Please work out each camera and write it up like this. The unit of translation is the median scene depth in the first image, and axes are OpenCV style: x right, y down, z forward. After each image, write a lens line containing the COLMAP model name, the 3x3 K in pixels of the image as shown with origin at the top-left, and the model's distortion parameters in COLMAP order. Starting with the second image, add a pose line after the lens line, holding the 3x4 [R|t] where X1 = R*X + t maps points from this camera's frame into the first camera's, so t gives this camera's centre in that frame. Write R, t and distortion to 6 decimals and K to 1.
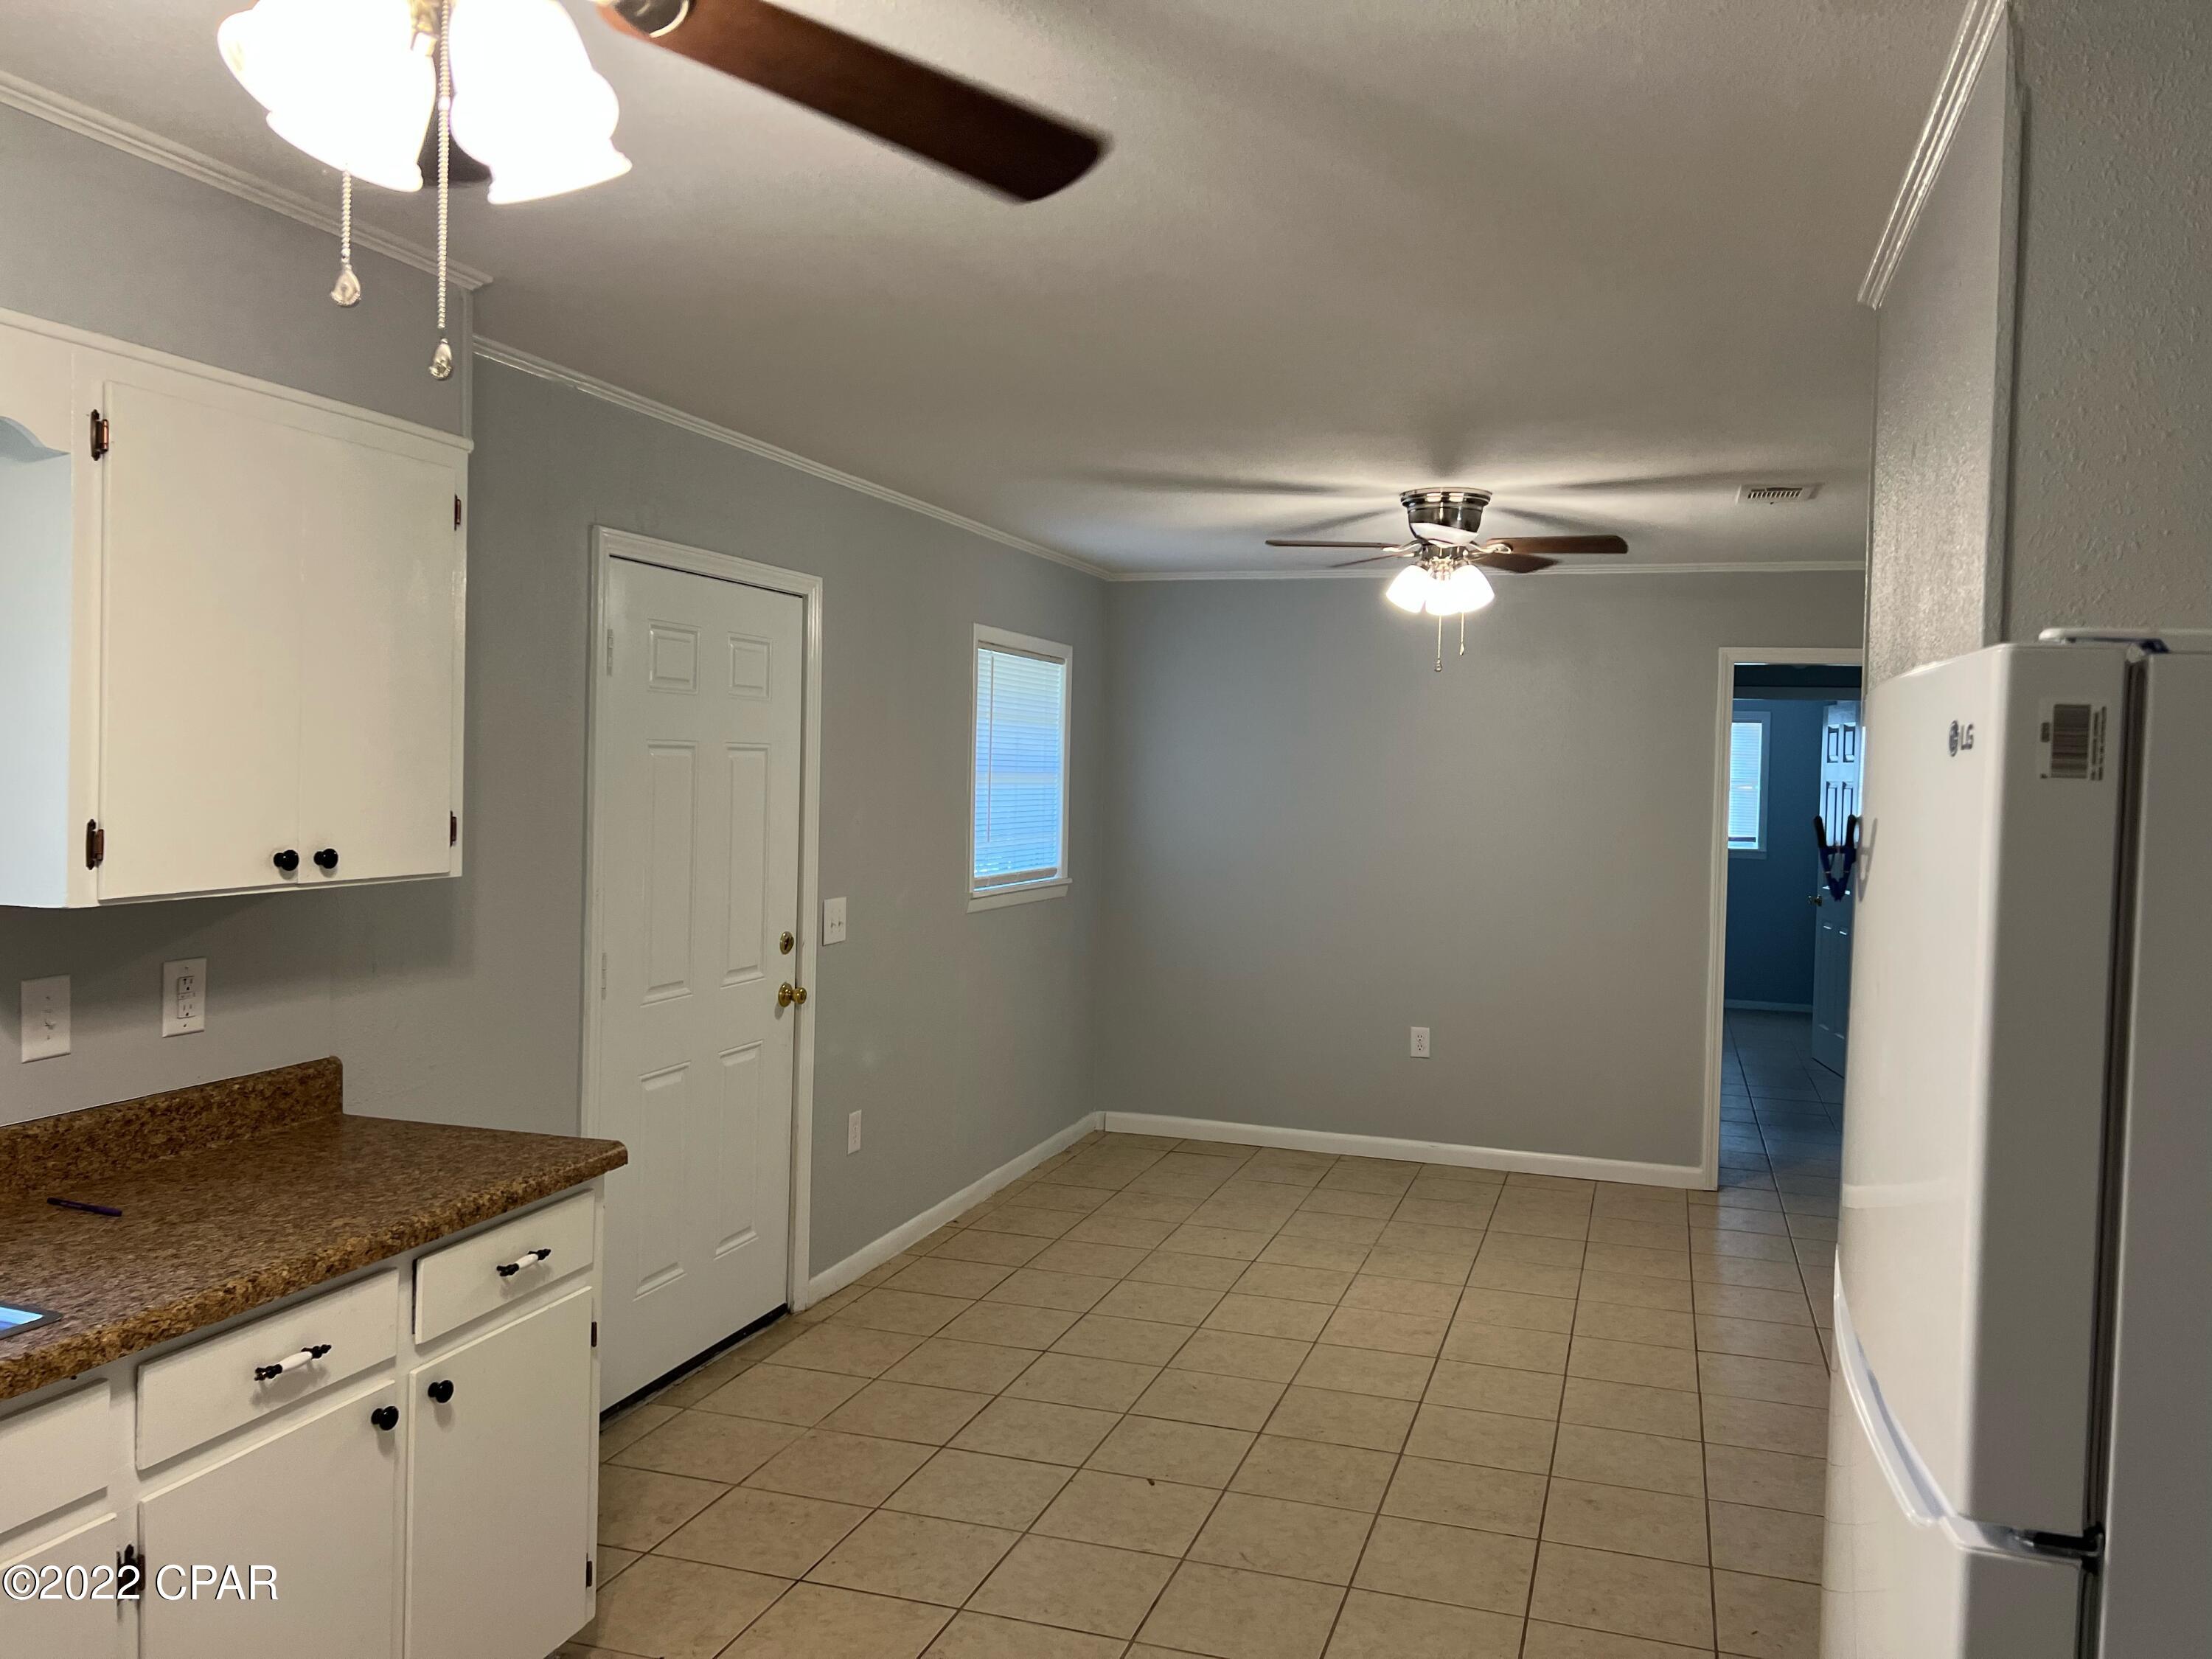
lens RADIAL K [[1676.1, 0, 1097.9], [0, 1676.1, 818.8], [0, 0, 1]] dist [0.147080, -0.250401]
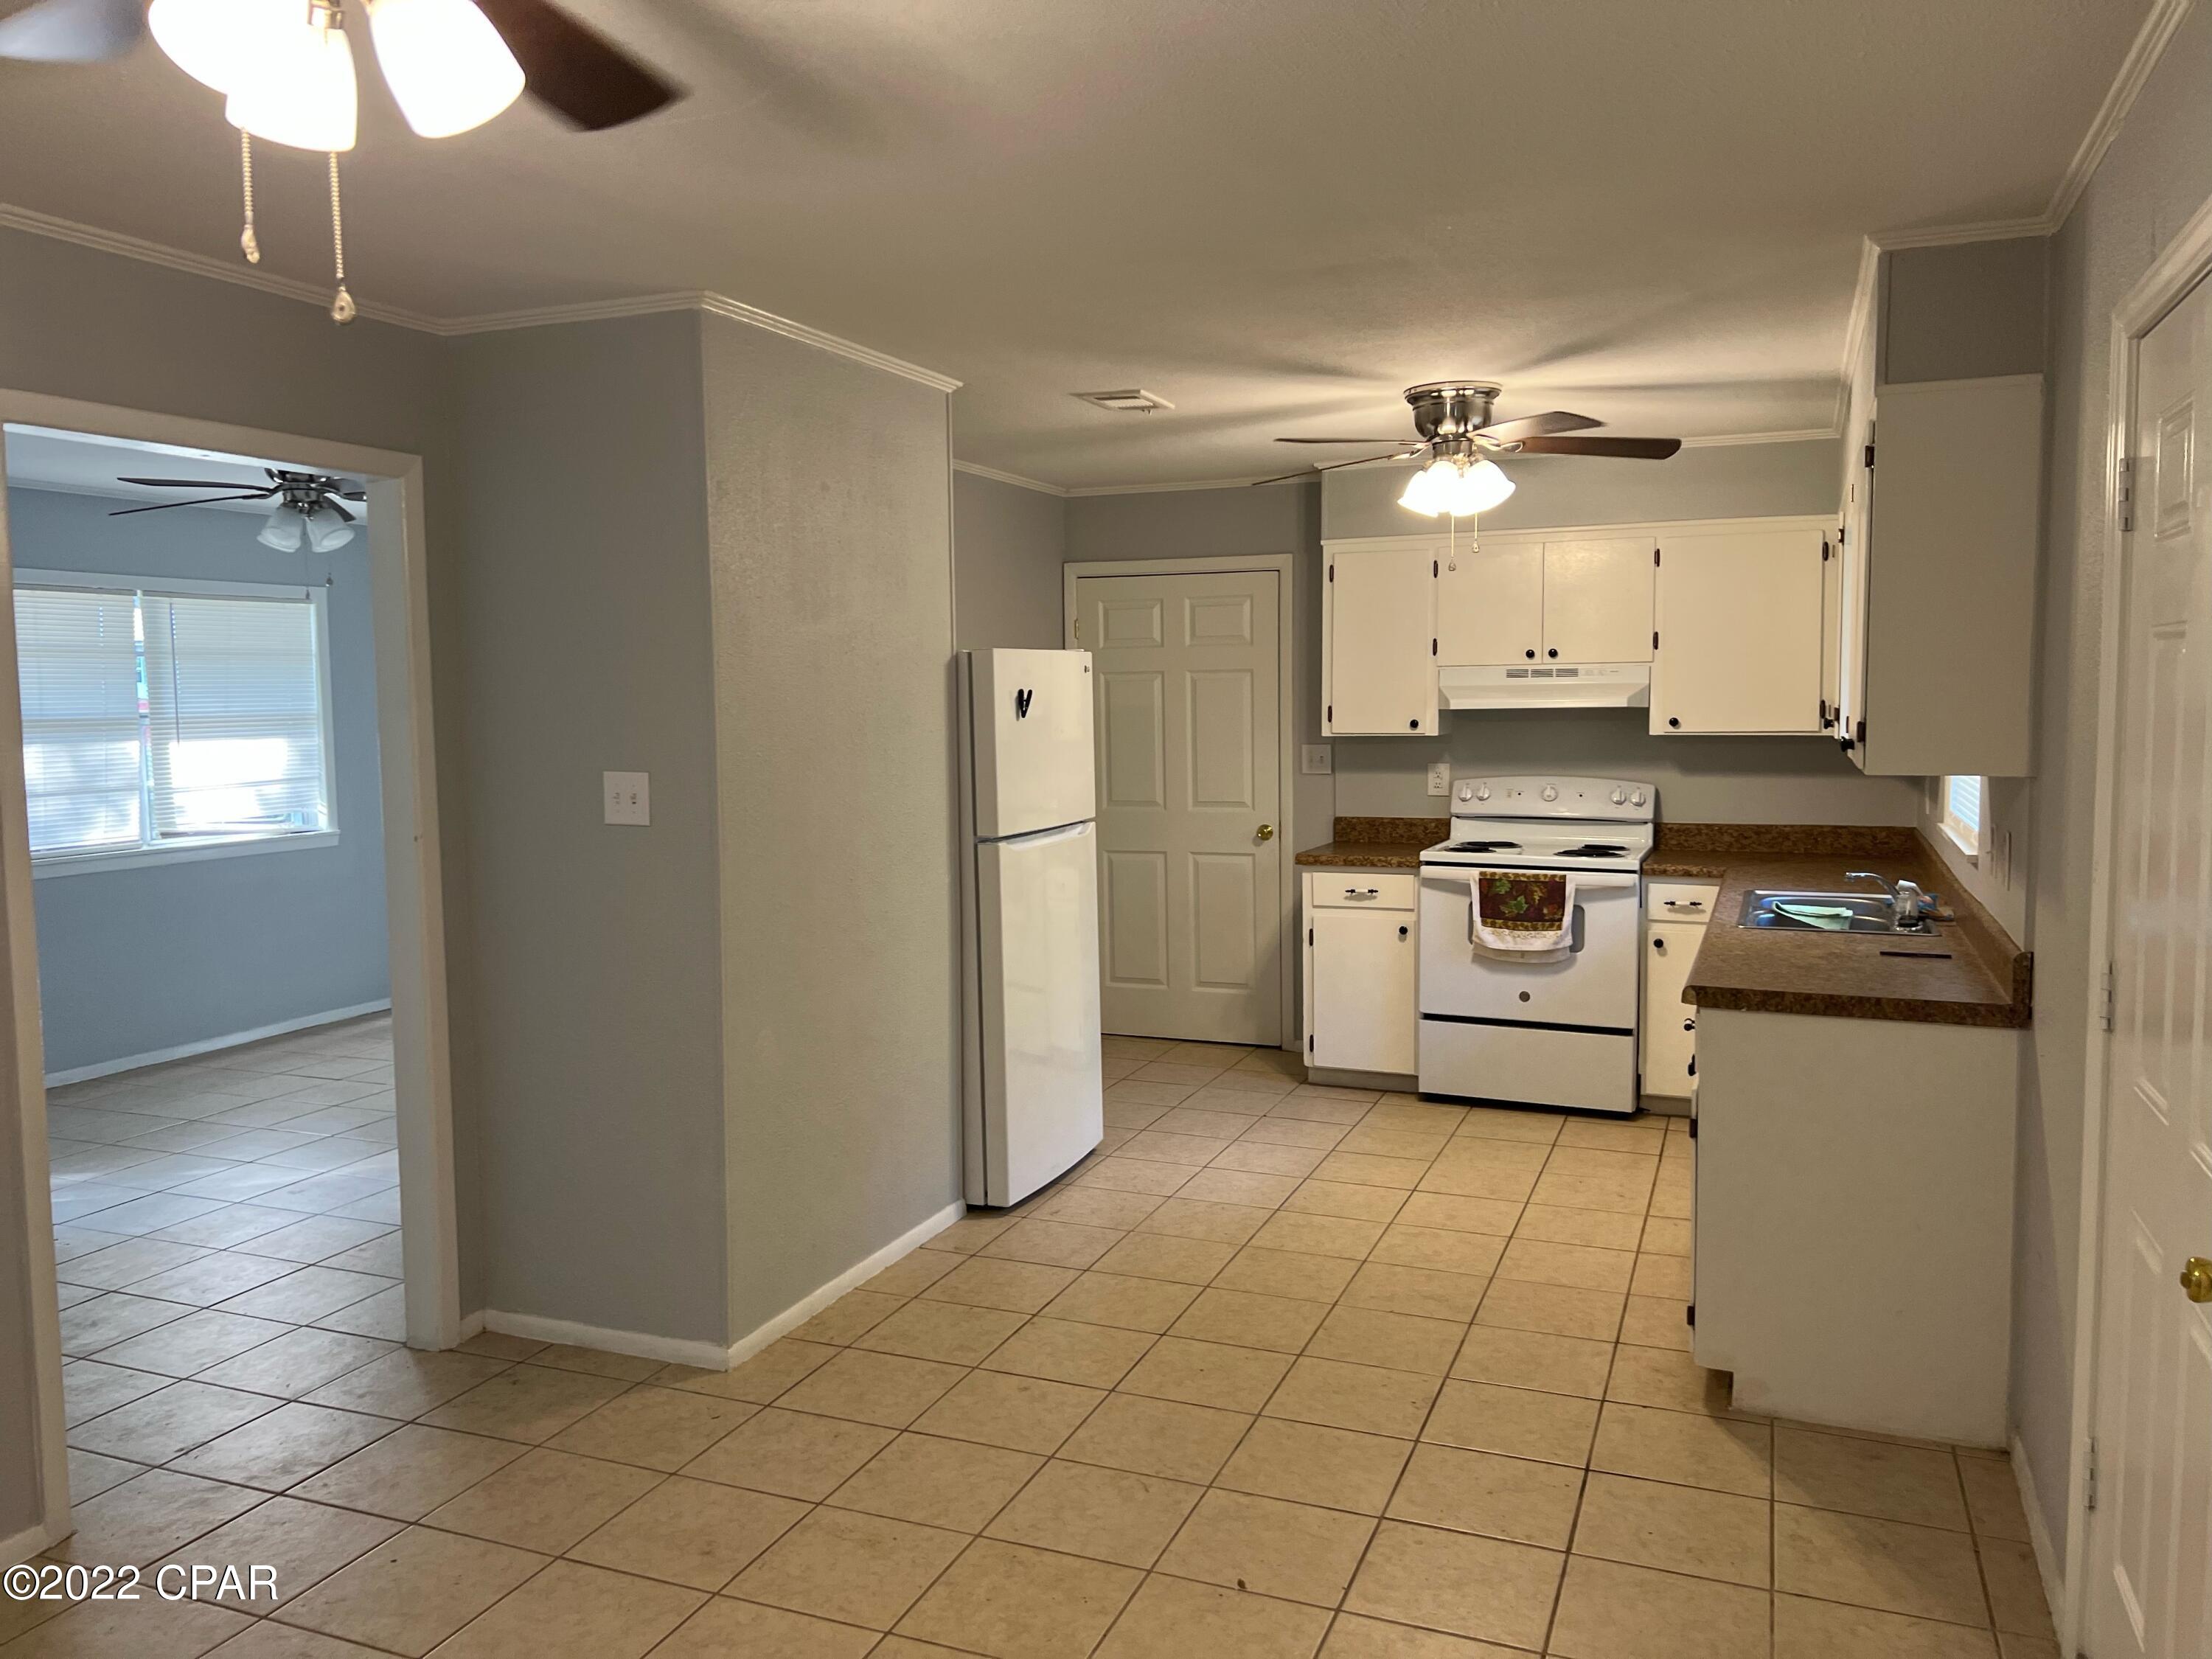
lens RADIAL K [[1676.1, 0, 1097.9], [0, 1676.1, 818.8], [0, 0, 1]] dist [0.147080, -0.250401]
pose [[-0.998491, -0.017109, 0.052183, 0.061381], [-0.011282, 0.993870, 0.109976, -0.045048], [-0.053745, 0.109222, -0.992563, 1.722128]]
